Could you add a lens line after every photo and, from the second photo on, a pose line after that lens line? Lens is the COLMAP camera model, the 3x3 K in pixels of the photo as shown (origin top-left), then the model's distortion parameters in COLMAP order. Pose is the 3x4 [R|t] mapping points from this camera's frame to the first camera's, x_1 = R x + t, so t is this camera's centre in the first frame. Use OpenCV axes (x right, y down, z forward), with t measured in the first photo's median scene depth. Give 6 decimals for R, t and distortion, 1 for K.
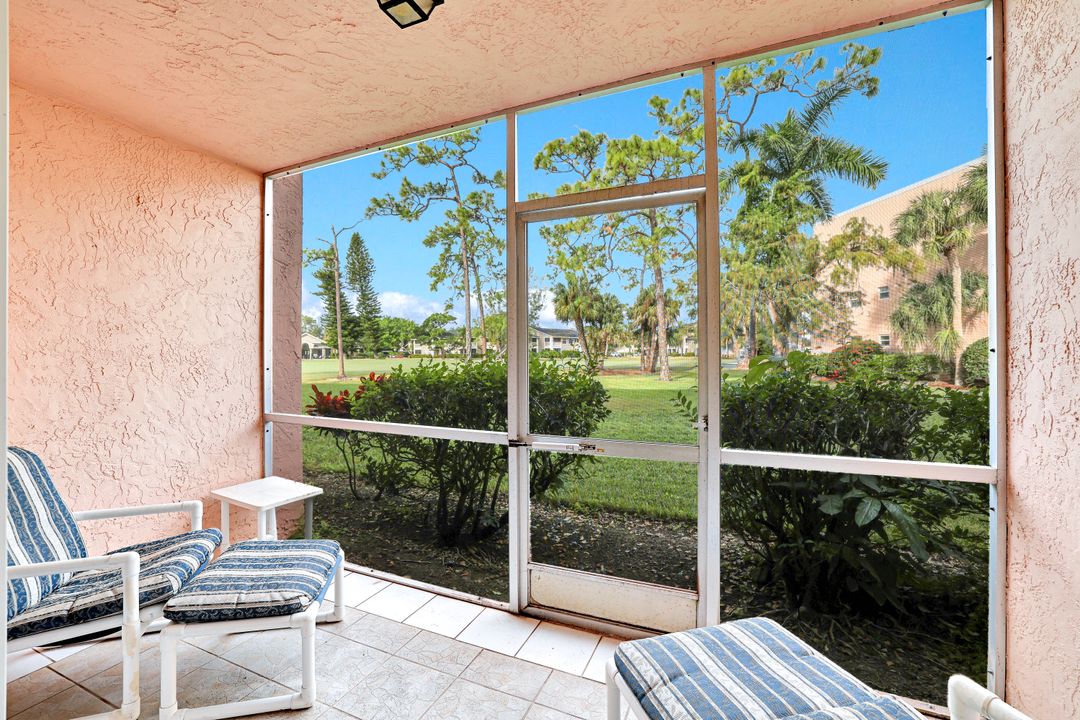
lens RADIAL K [[468.0, 0, 534.1], [0, 468.0, 358.3], [0, 0, 1]] dist [-0.005410, -0.000100]
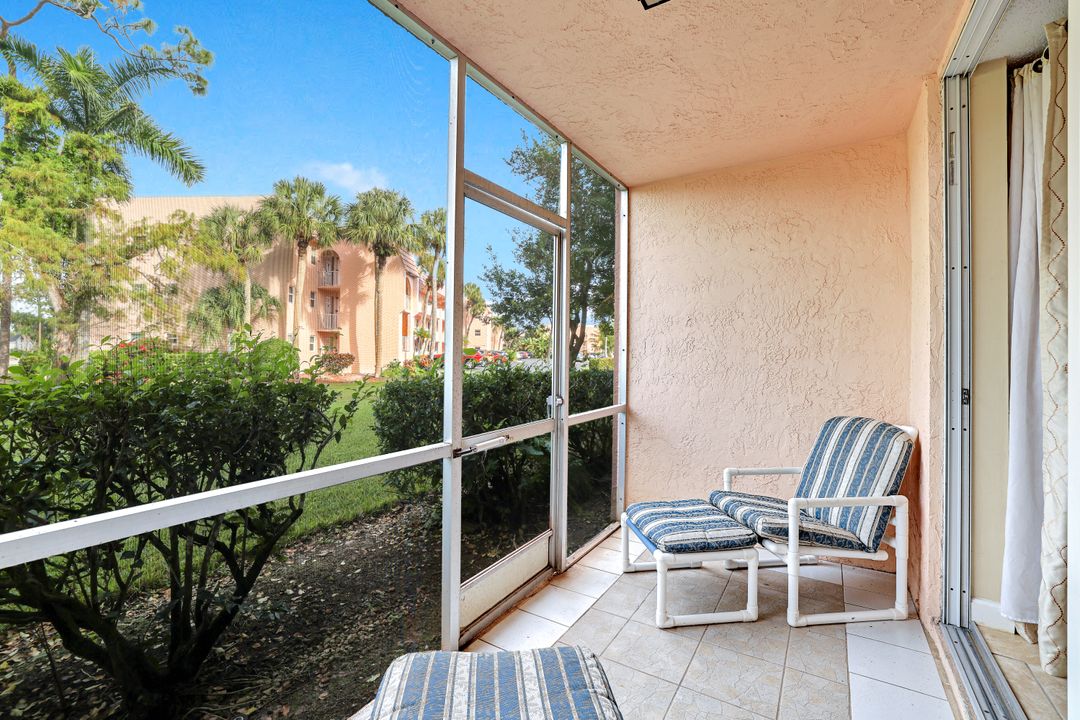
lens RADIAL K [[468.0, 0, 533.8], [0, 468.0, 359.0], [0, 0, 1]] dist [-0.005410, -0.000100]
pose [[0.159403, -0.005639, 0.987198, -0.083285], [0.001798, 0.999984, 0.005422, 0.000858], [-0.987212, 0.000911, 0.159410, 0.071577]]
